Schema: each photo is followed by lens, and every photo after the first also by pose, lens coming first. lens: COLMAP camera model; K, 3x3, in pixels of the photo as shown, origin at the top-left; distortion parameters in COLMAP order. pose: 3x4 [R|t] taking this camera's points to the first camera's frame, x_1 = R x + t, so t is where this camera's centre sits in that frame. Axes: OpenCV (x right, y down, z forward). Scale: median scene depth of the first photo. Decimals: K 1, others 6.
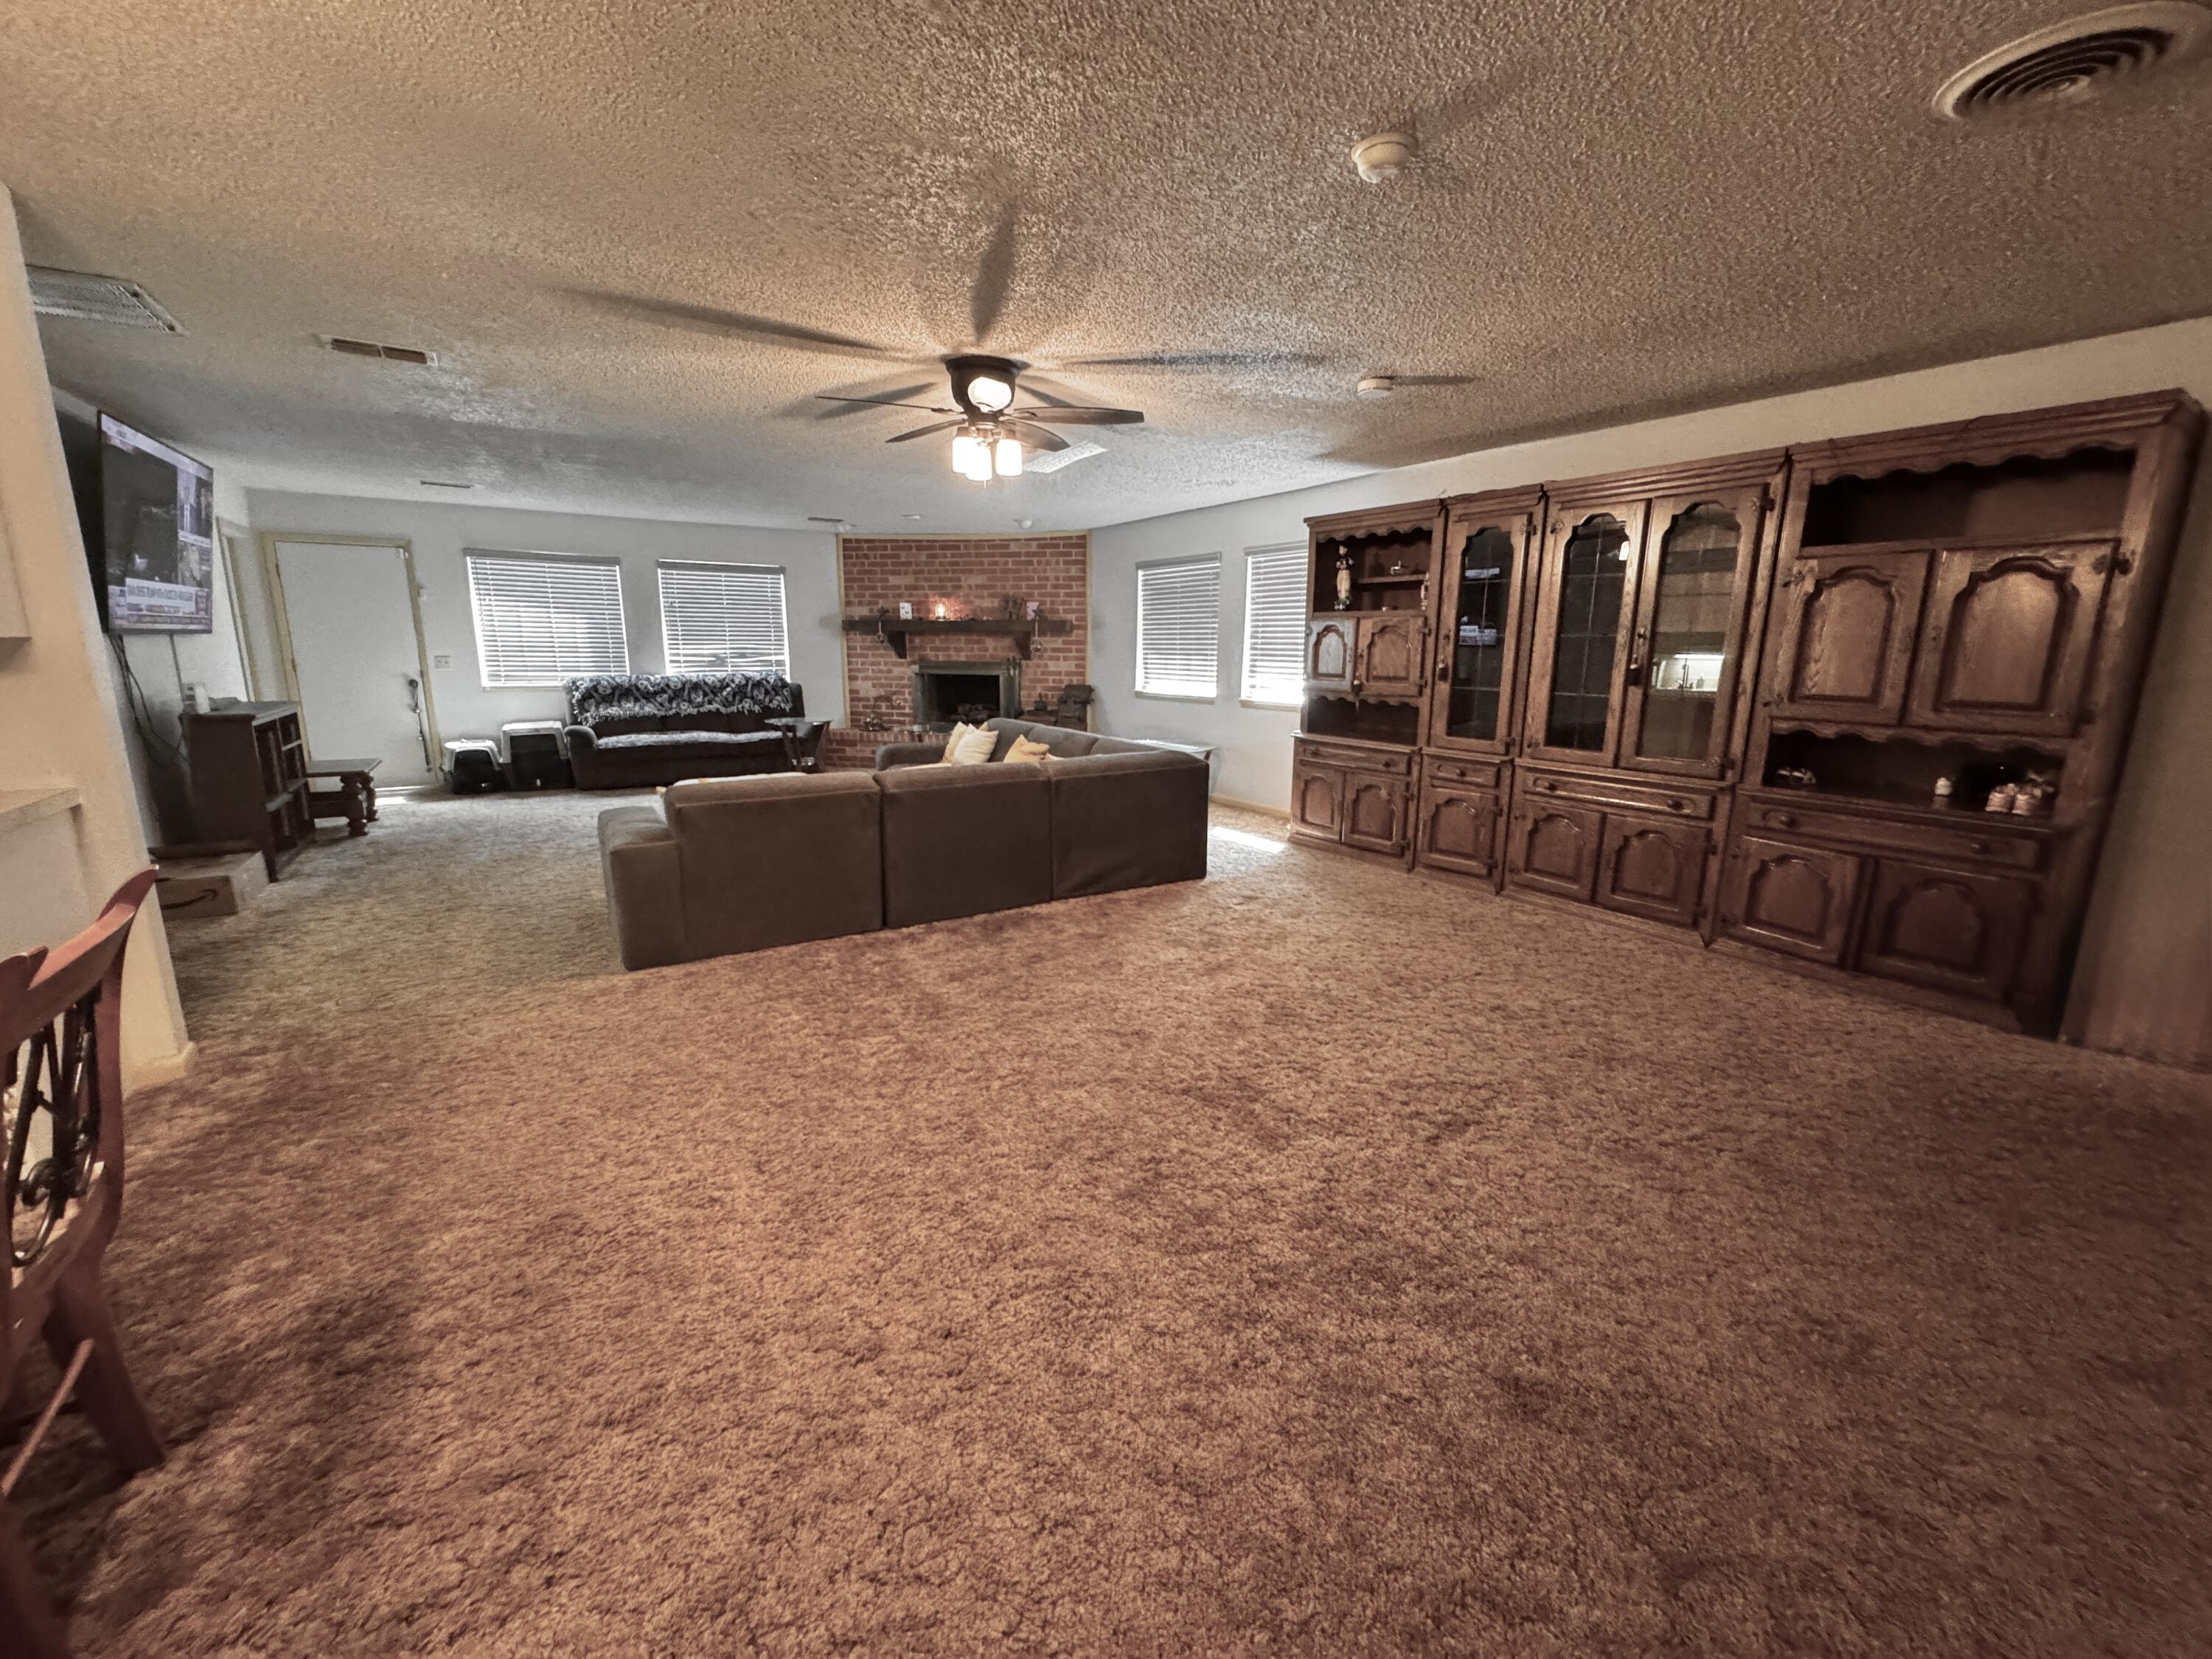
lens RADIAL K [[879.6, 0, 1105.6], [0, 879.6, 828.5], [0, 0, 1]] dist [-0.004132, 0.000938]
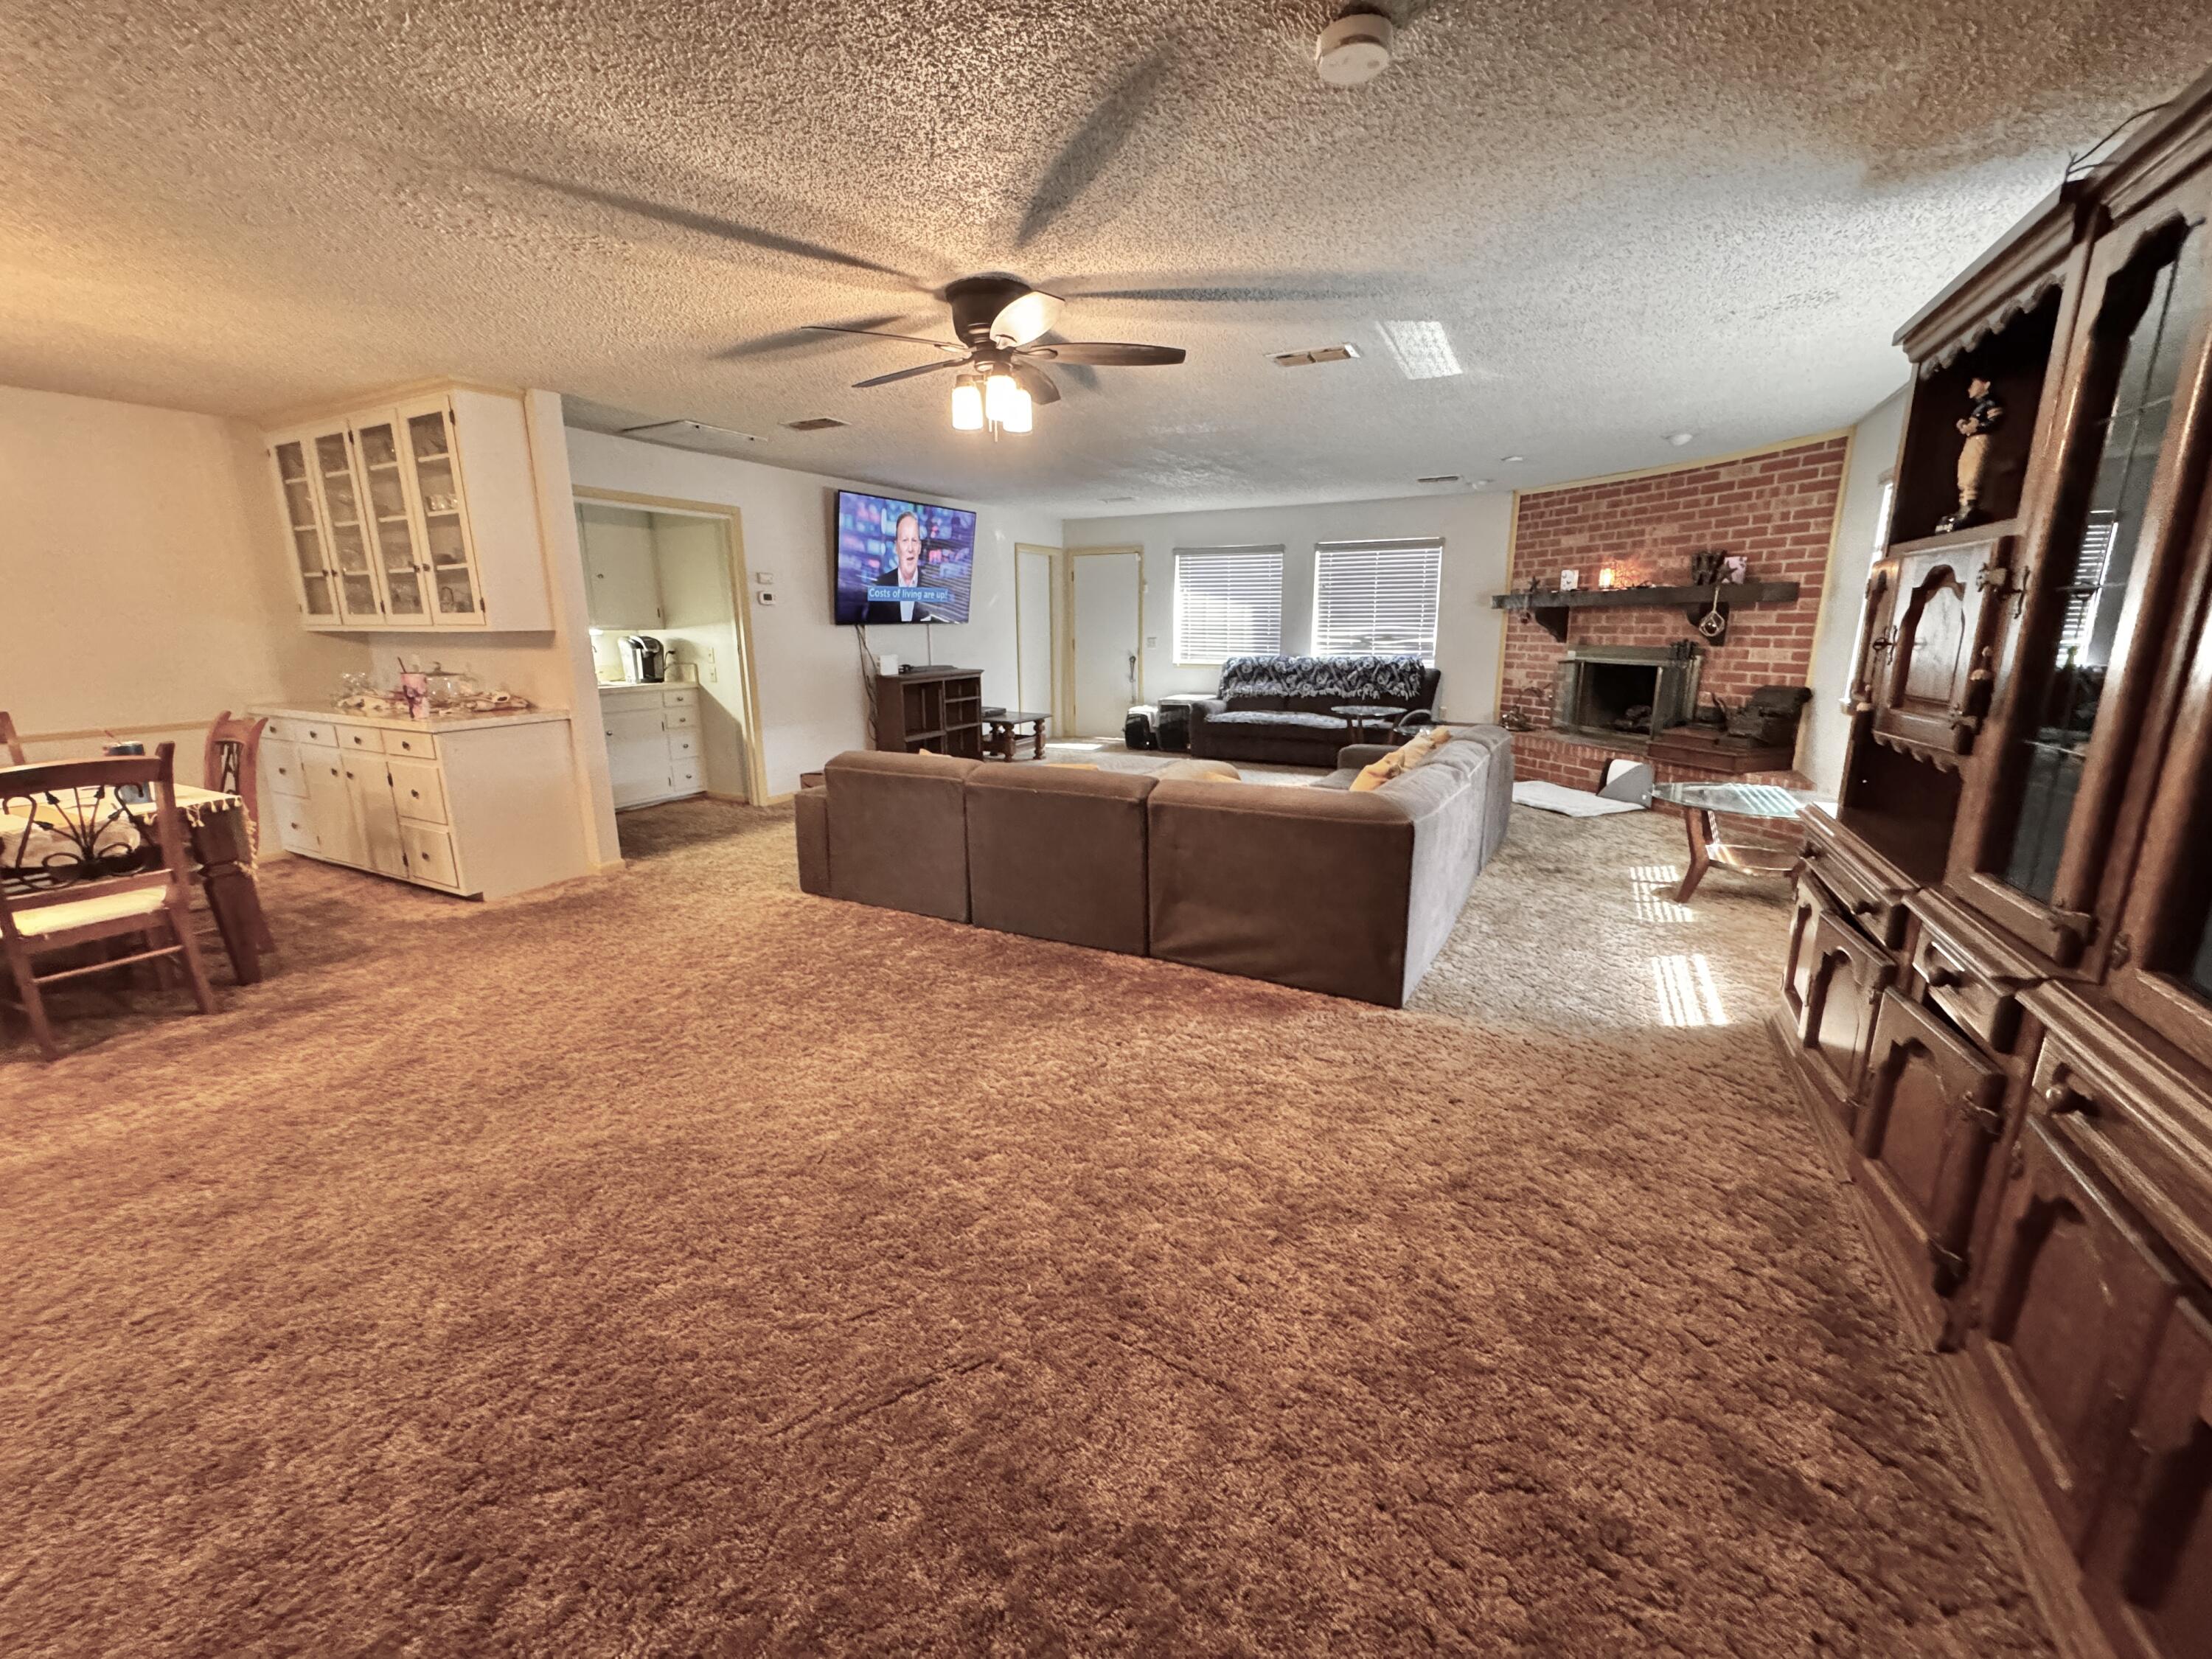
lens RADIAL K [[879.6, 0, 1095.8], [0, 879.6, 826.1], [0, 0, 1]] dist [-0.004132, 0.000938]
pose [[0.487951, 0.184793, -0.853086, 0.292901], [-0.168346, 0.978908, 0.115756, -0.059446], [0.856483, 0.087131, 0.508768, 0.289868]]
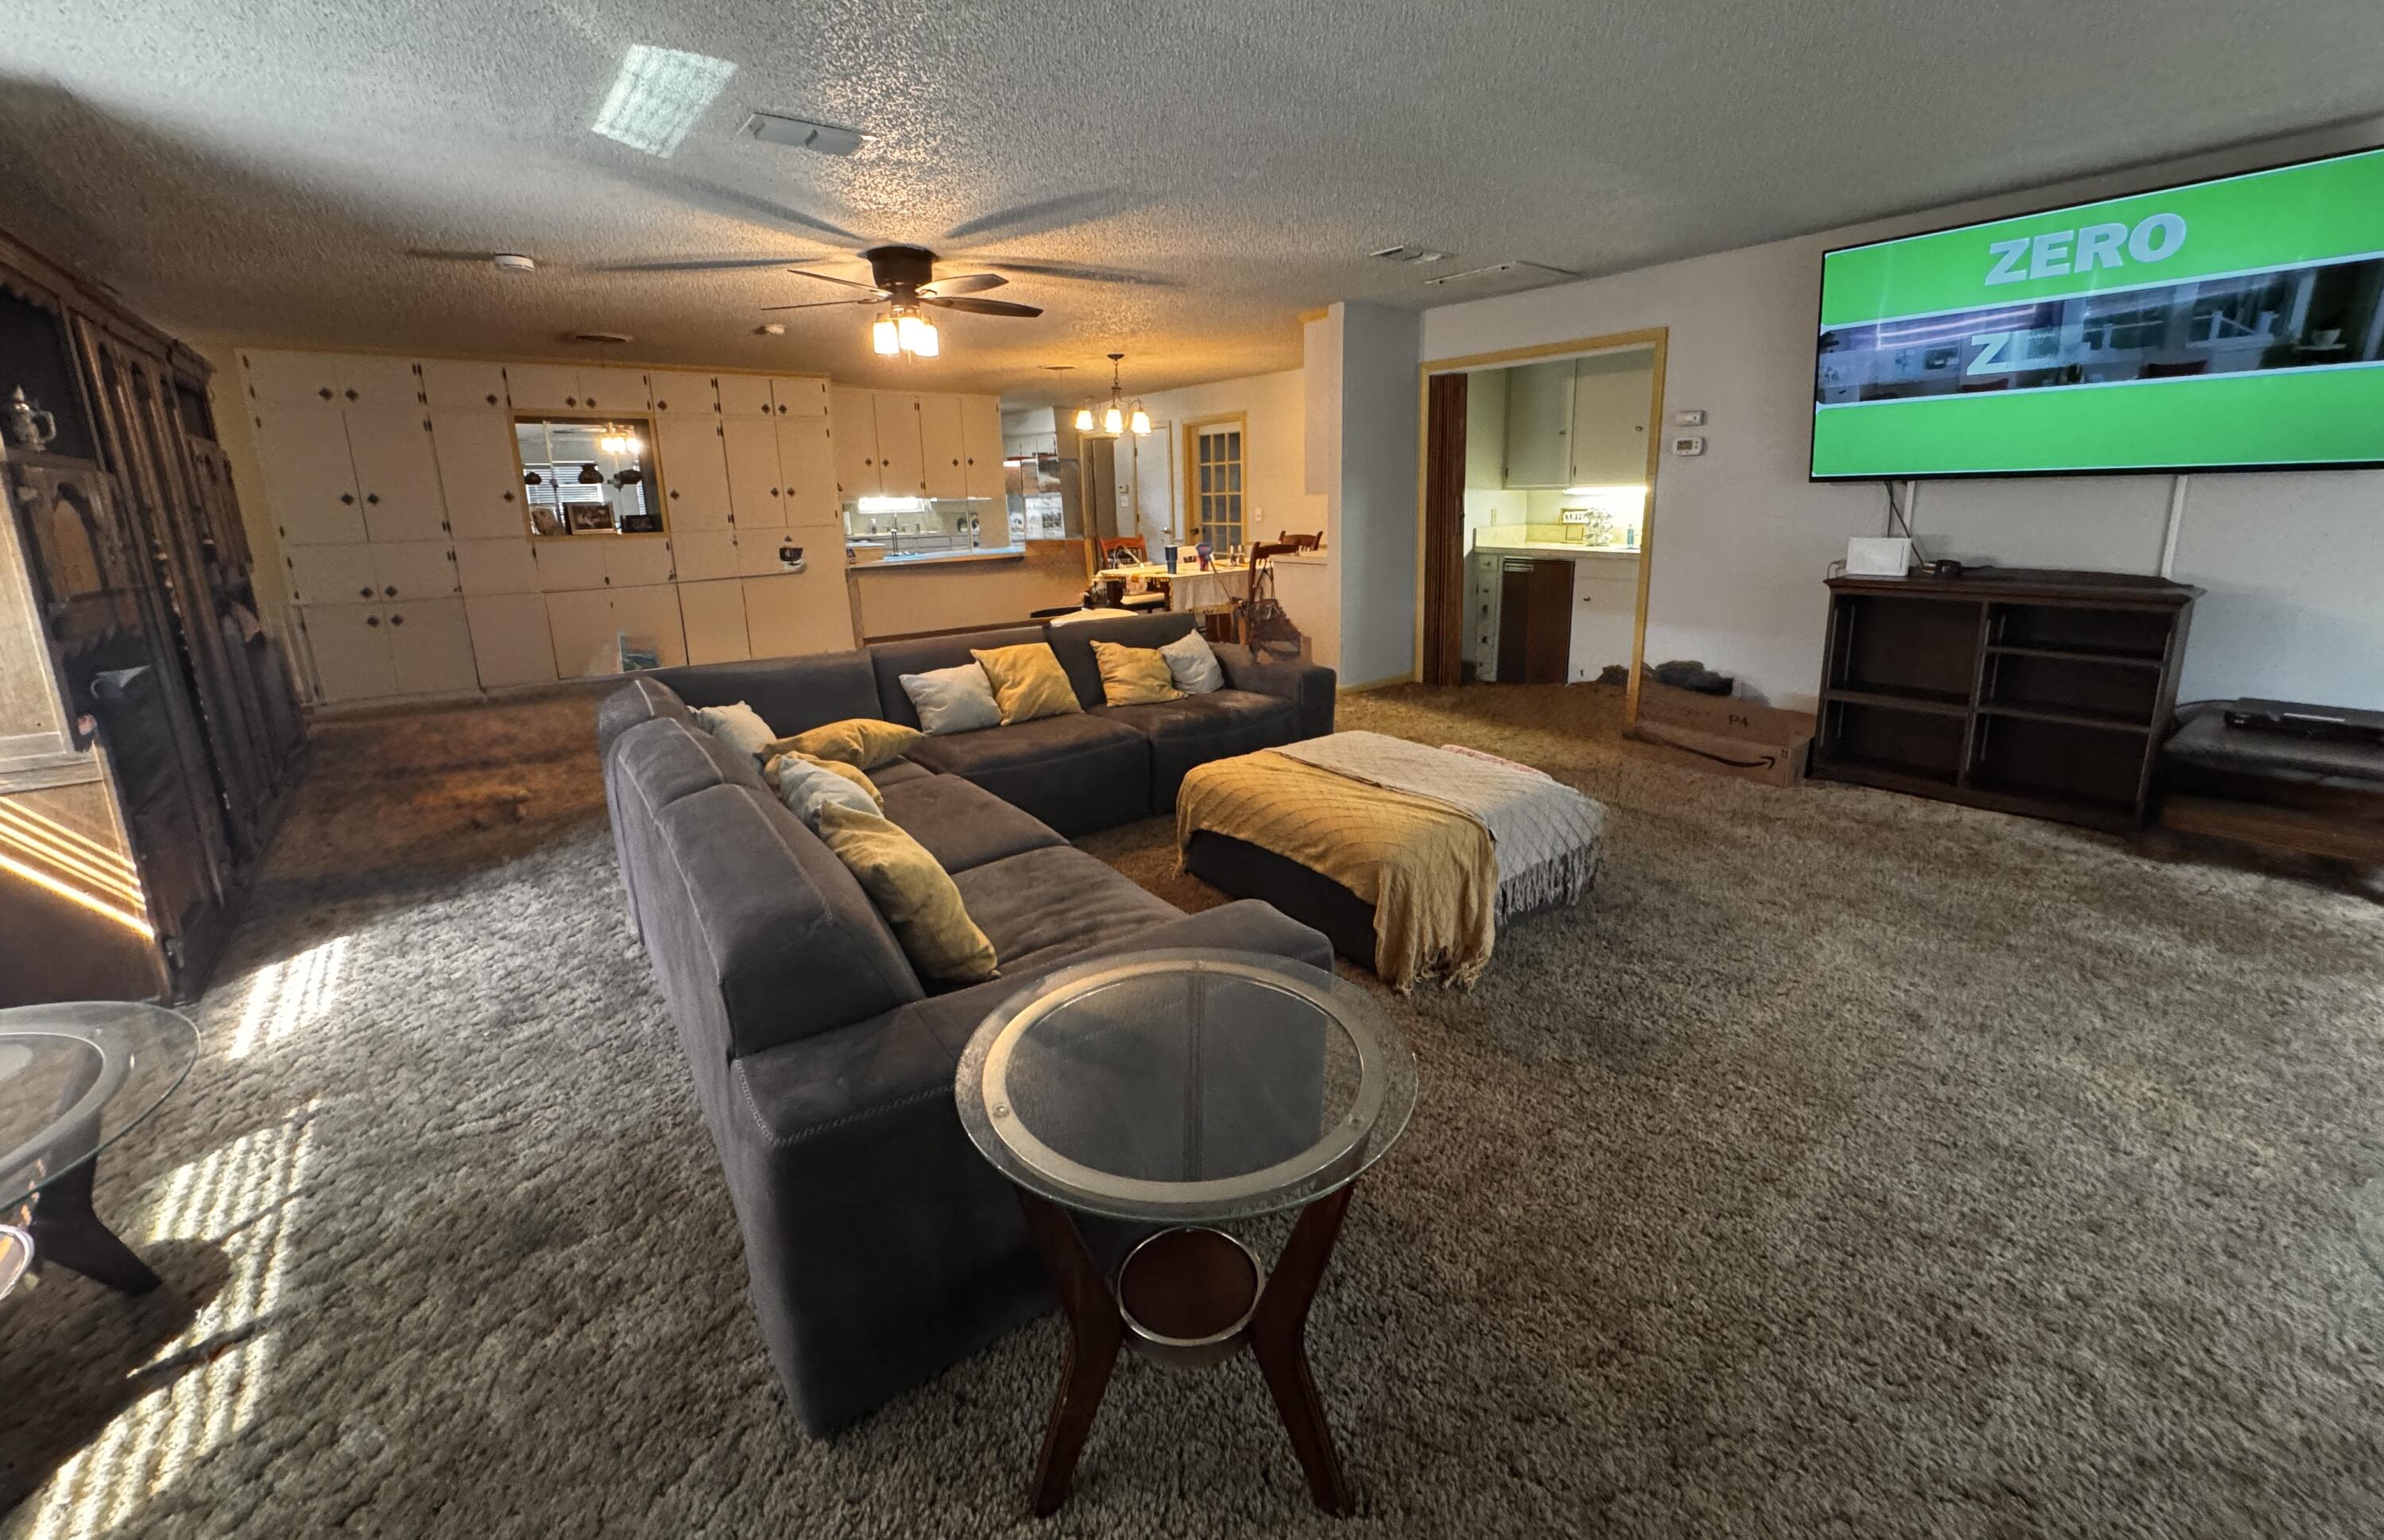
lens RADIAL K [[965.4, 0, 1208.2], [0, 965.4, 709.4], [0, 0, 1]] dist [-0.001000, -0.000214]
pose [[-0.995014, 0.034887, -0.093431, -0.159569], [-0.006482, 0.912217, 0.409655, -0.206802], [0.099521, 0.408218, -0.907443, 0.974079]]
